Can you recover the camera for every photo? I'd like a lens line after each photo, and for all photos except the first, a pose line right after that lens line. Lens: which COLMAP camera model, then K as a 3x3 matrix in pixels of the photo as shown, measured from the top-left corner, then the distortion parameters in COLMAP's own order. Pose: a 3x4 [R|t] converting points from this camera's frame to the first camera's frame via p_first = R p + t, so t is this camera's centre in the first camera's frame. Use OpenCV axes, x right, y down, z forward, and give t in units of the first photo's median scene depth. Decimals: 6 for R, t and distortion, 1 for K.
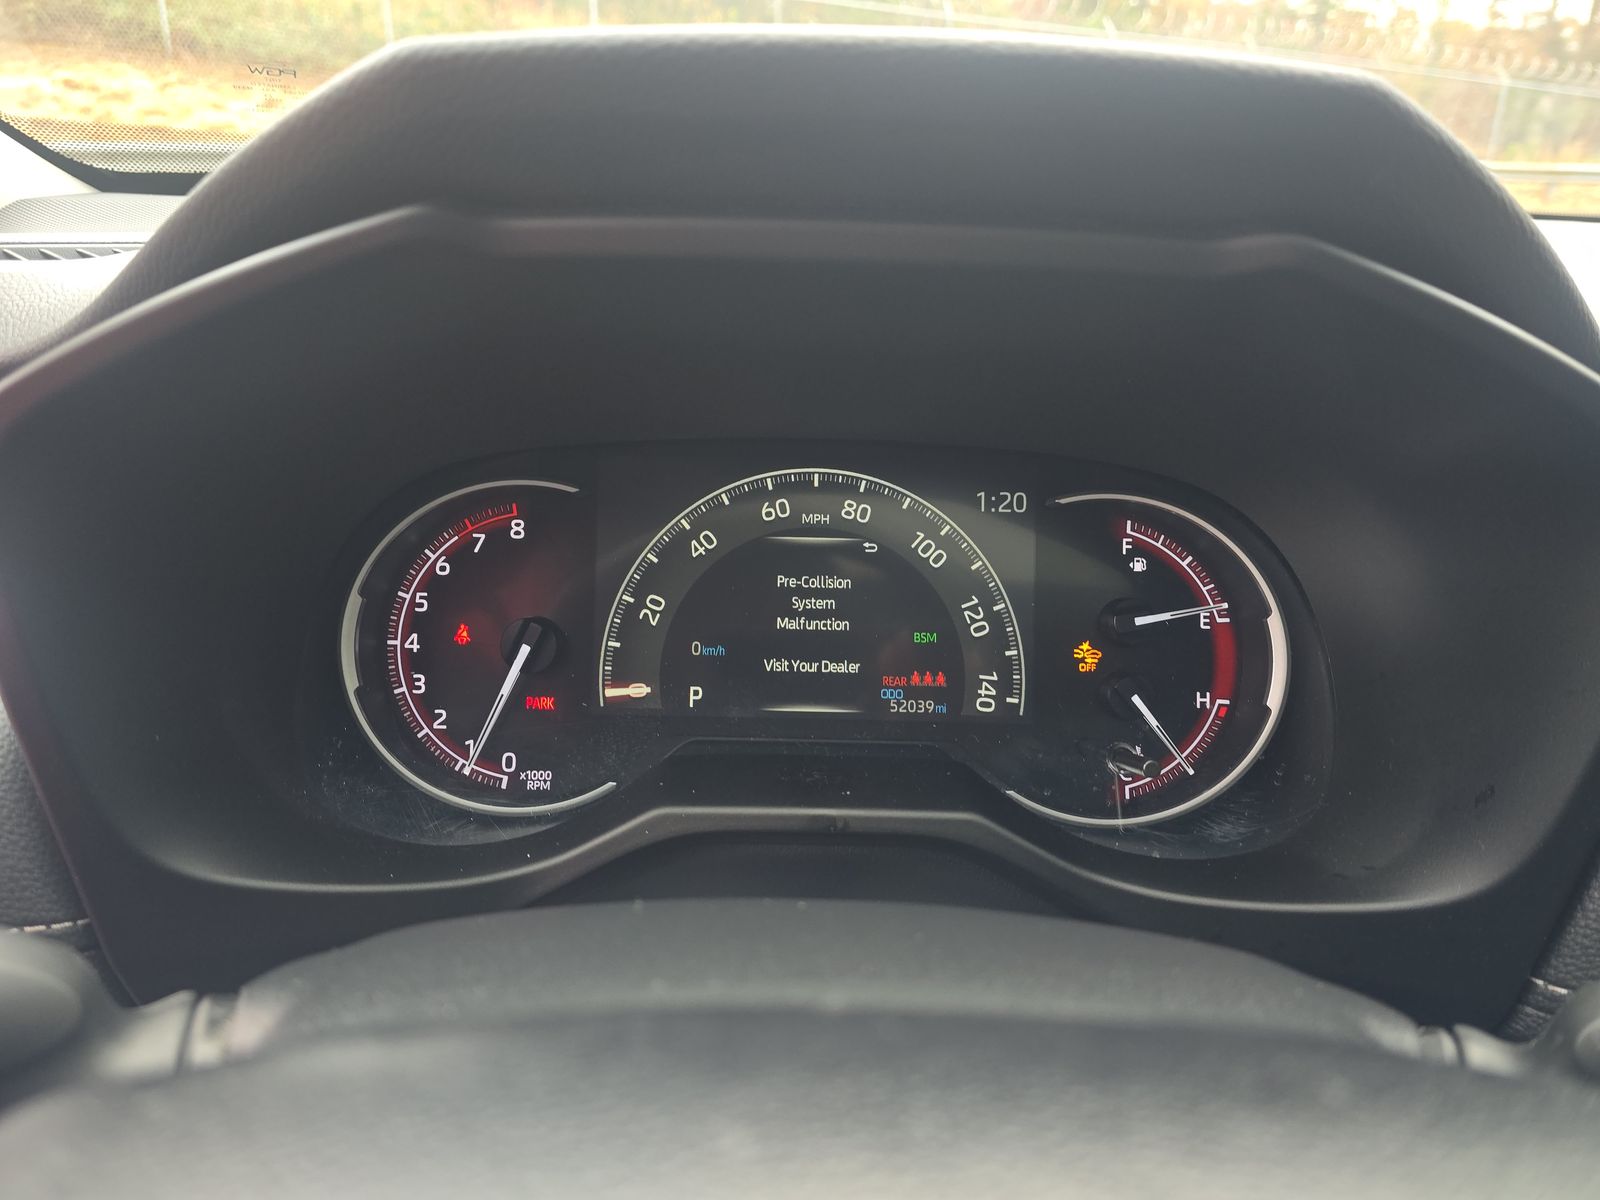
lens RADIAL K [[1079.5, 0, 794.5], [0, 1079.5, 599.5], [0, 0, 1]] dist [0.061195, -0.079347]
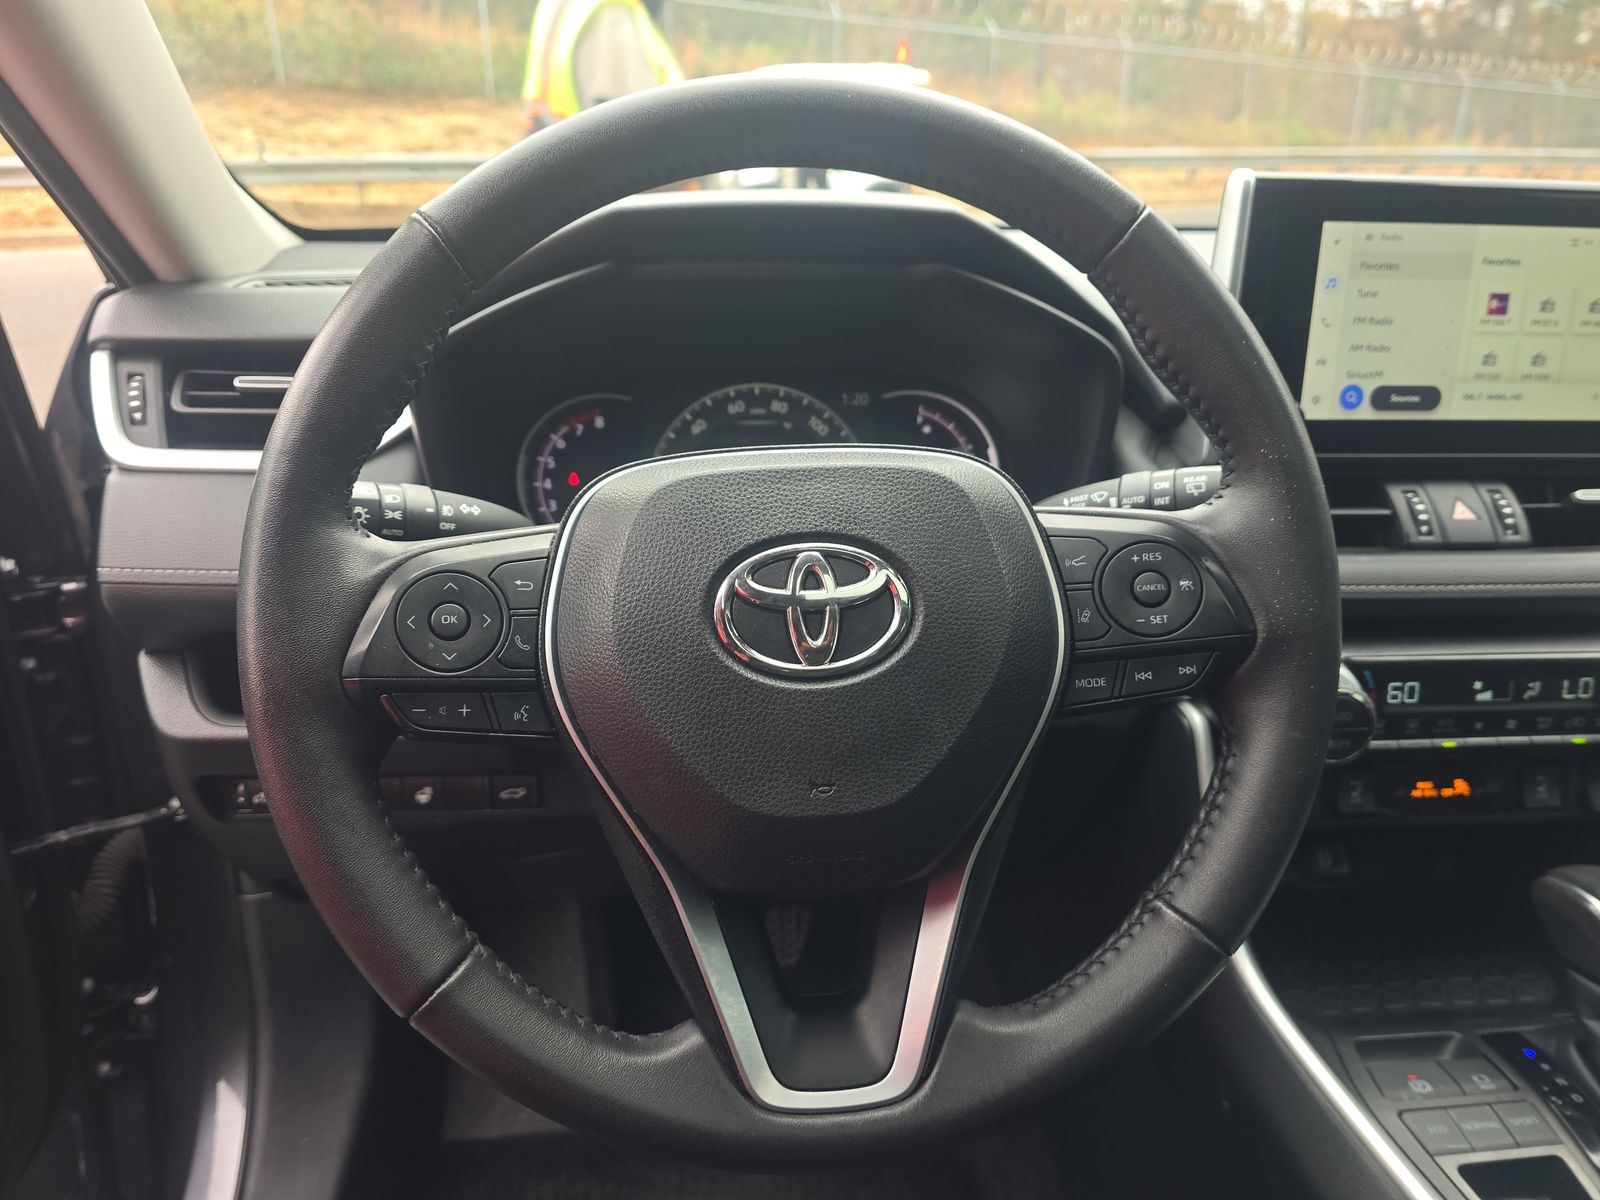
lens RADIAL K [[1079.5, 0, 794.5], [0, 1079.5, 599.5], [0, 0, 1]] dist [0.061195, -0.079347]
pose [[0.995981, -0.050122, 0.074220, -0.072303], [0.049989, 0.998743, 0.003647, 0.247023], [-0.074310, 0.000078, 0.997235, -0.878888]]
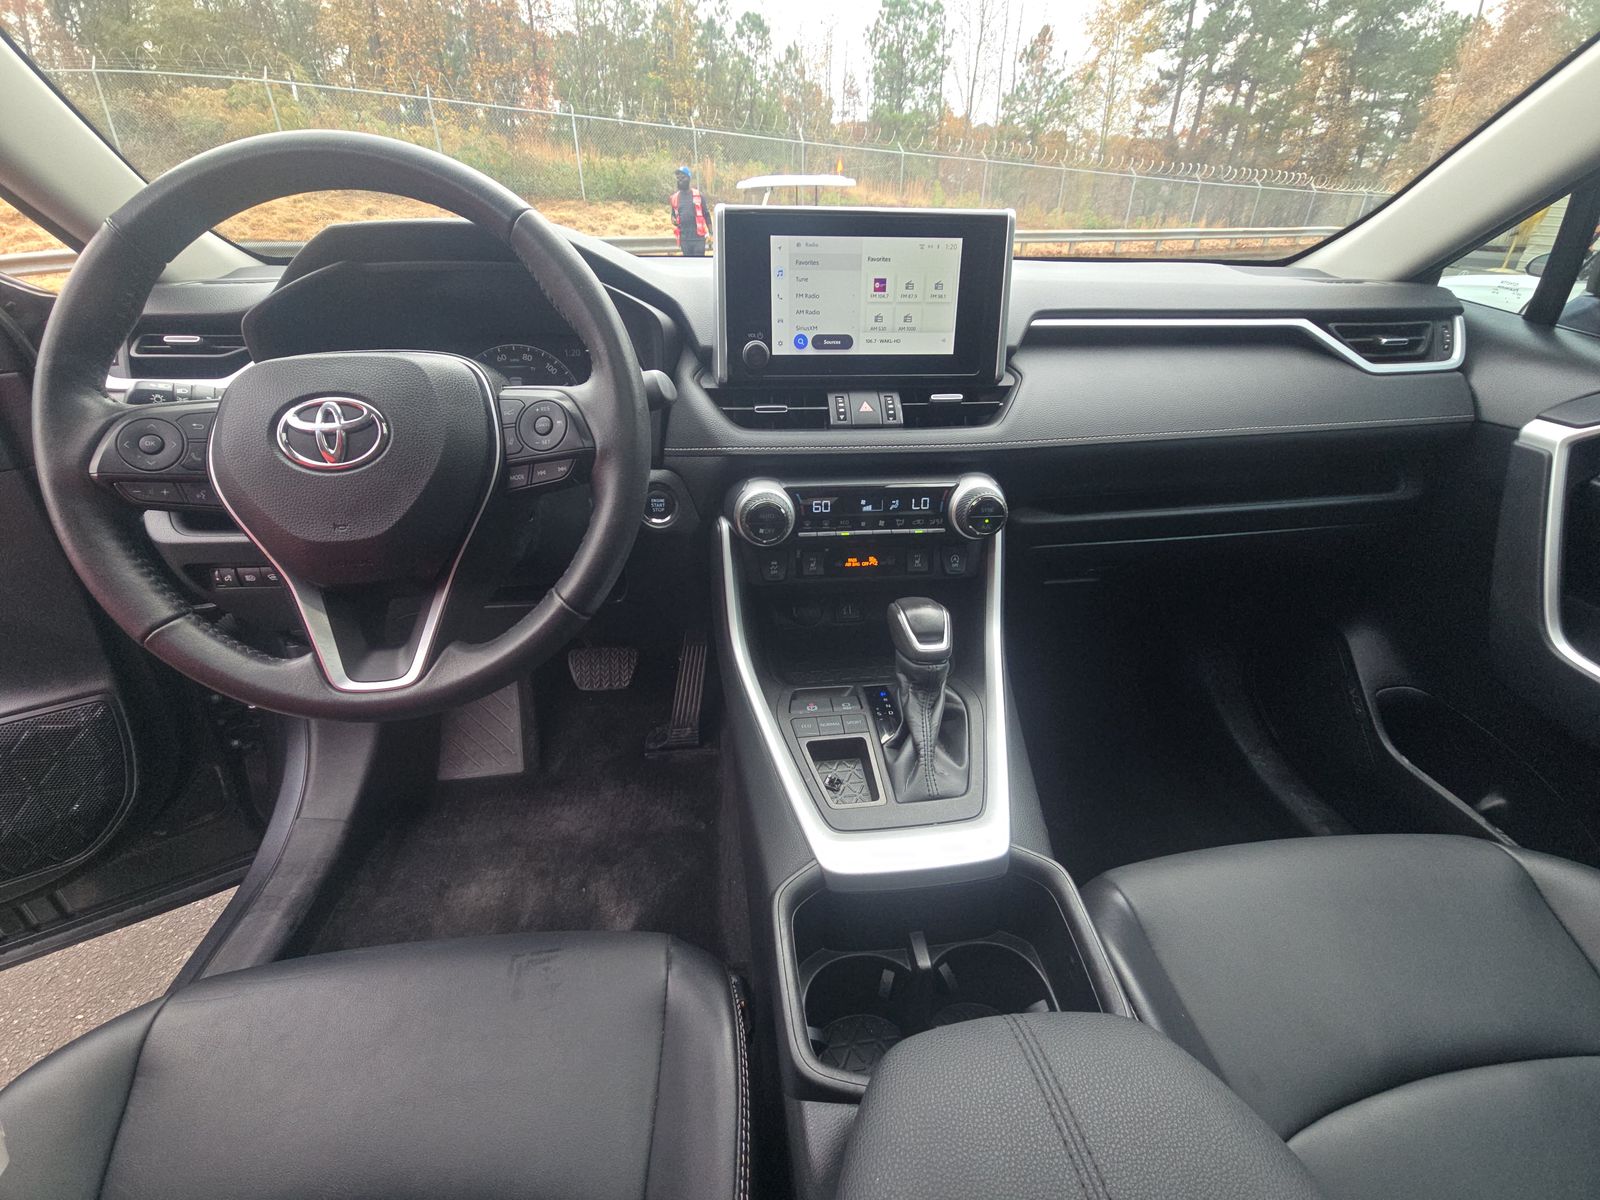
lens RADIAL K [[642.0, 0, 800.0], [0, 642.0, 600.0], [0, 0, 1]] dist [0.000034, -0.000321]
pose [[0.994207, -0.074572, 0.077407, 0.667702], [0.063949, 0.989232, 0.131649, 0.438835], [-0.086390, -0.125936, 0.988270, -1.082090]]
